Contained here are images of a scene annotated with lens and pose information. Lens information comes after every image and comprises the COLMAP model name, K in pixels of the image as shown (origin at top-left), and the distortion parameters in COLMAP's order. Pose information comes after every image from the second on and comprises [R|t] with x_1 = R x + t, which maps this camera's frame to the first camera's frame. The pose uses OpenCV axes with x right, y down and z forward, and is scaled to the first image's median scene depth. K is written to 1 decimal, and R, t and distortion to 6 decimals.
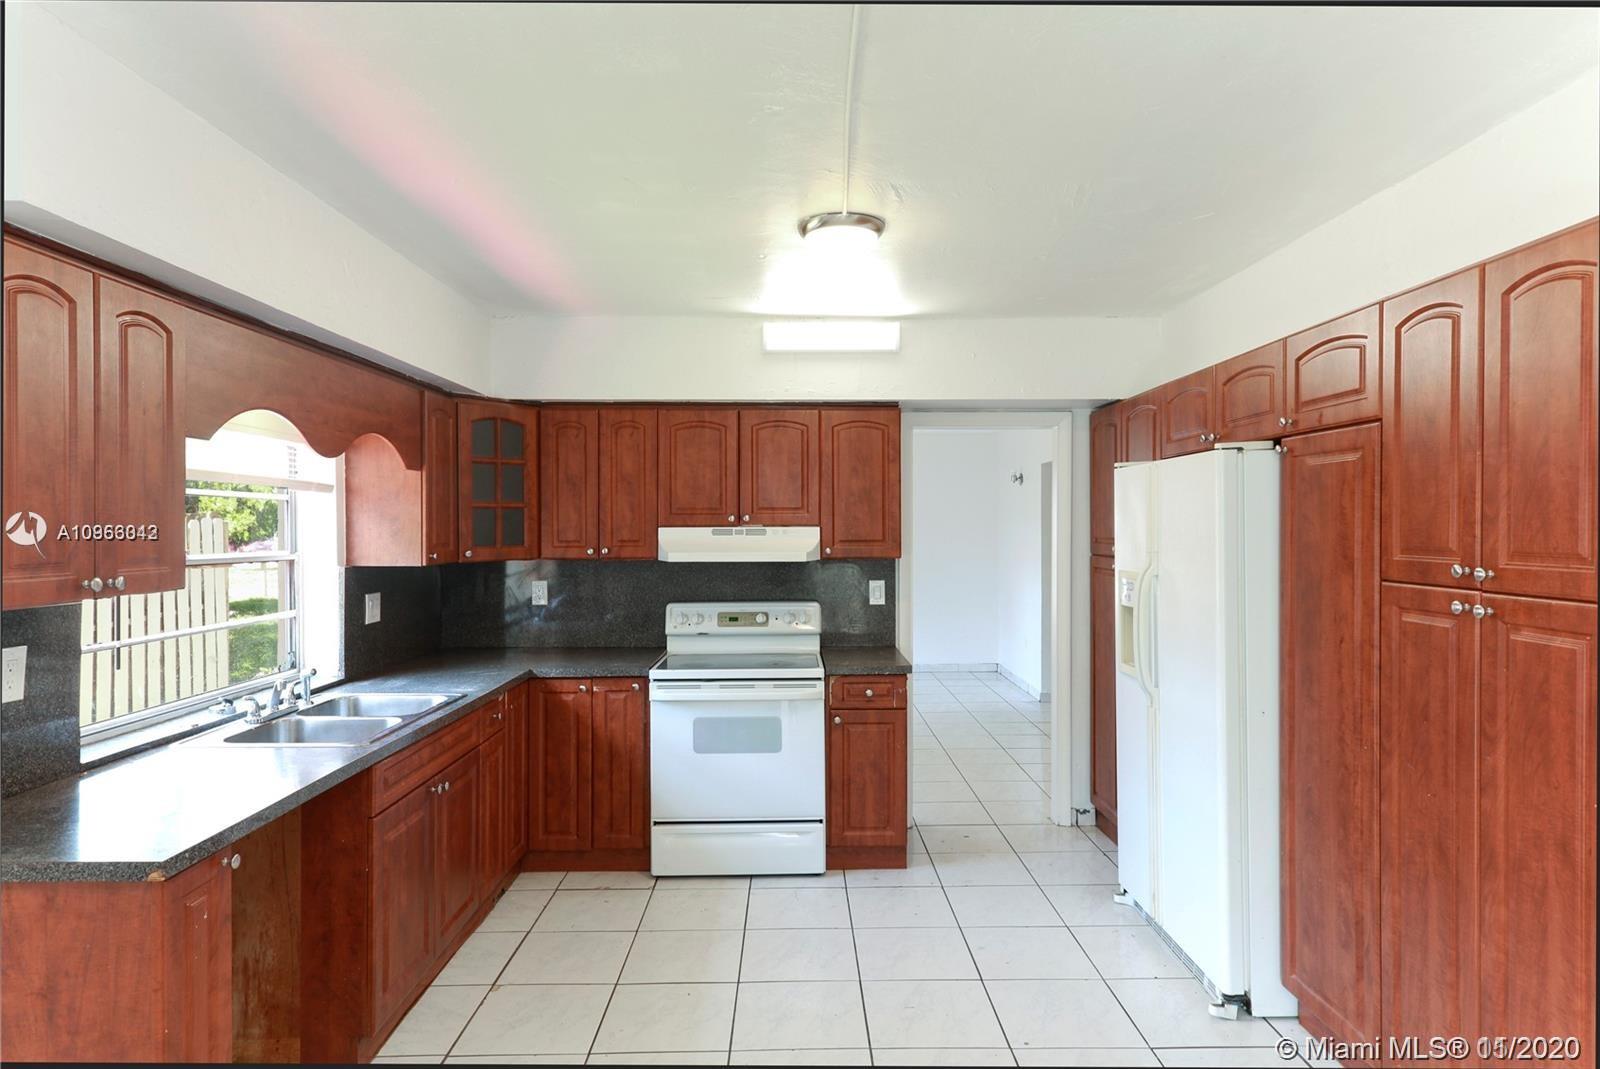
lens RADIAL K [[929.0, 0, 798.4], [0, 929.0, 532.4], [0, 0, 1]] dist [0.003134, -0.000060]
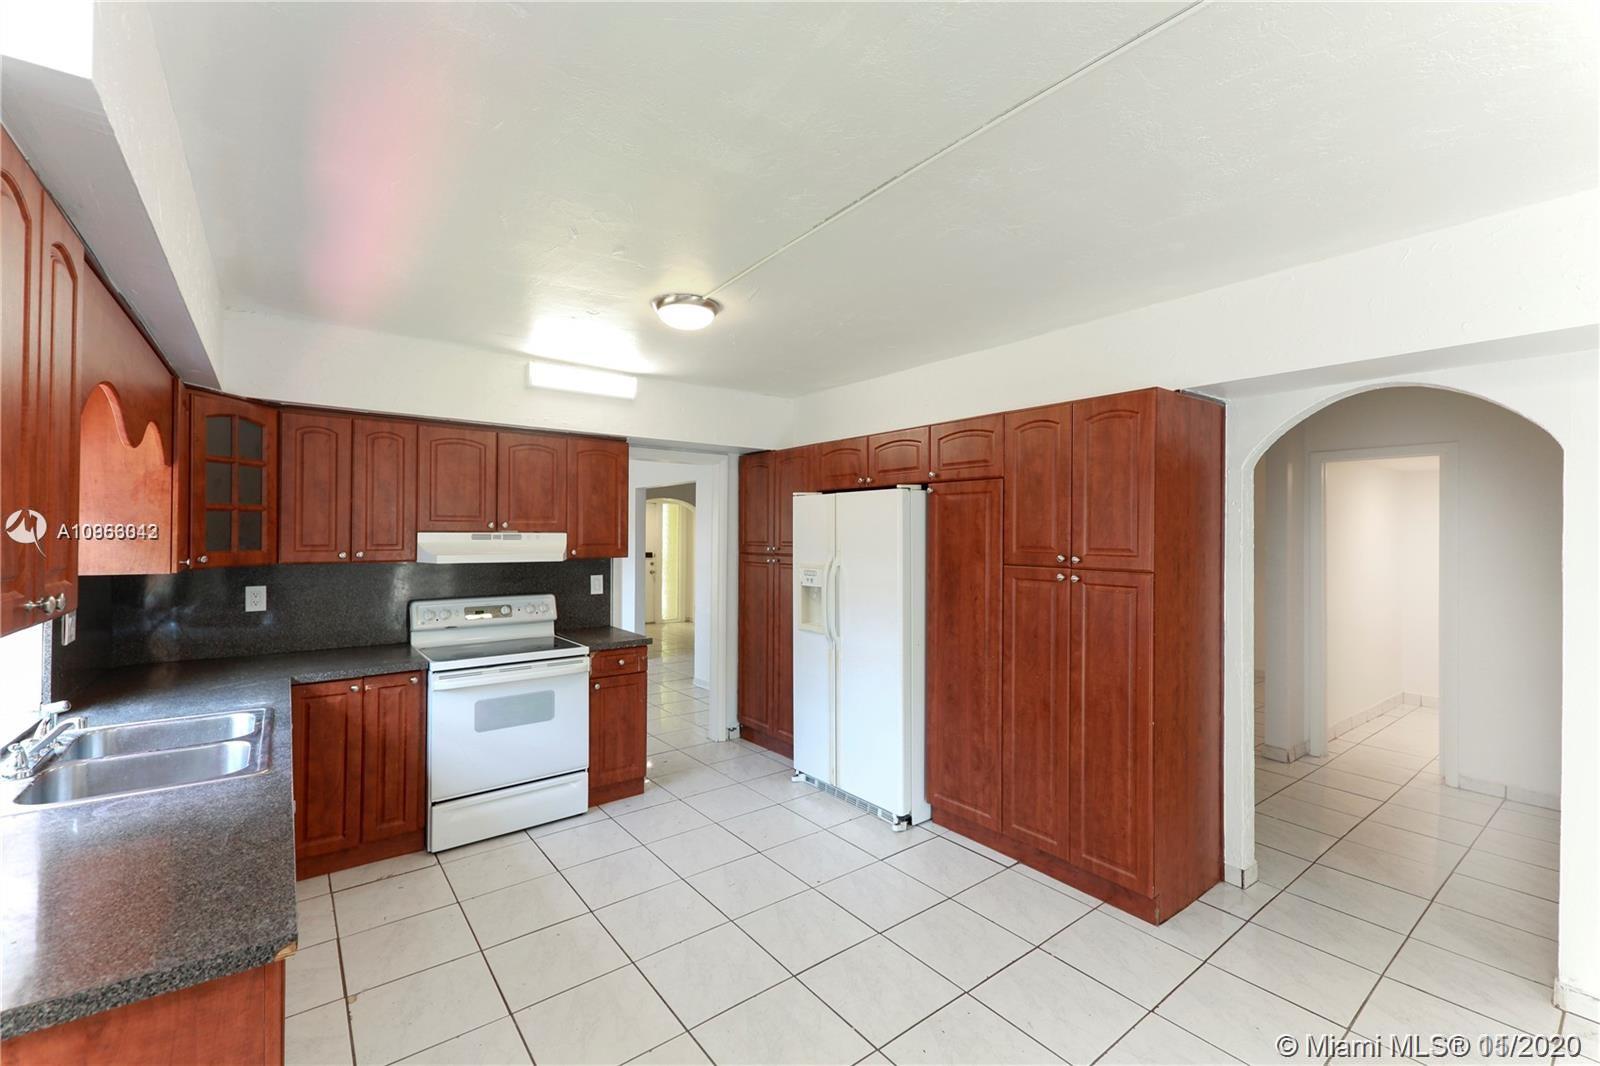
lens RADIAL K [[674.3, 0, 803.4], [0, 674.3, 531.7], [0, 0, 1]] dist [0.013241, 0.000489]
pose [[0.793735, 0.009465, 0.608190, -0.296224], [-0.003448, 0.999933, -0.011061, 0.001100], [-0.608254, 0.006683, 0.793714, 0.101814]]
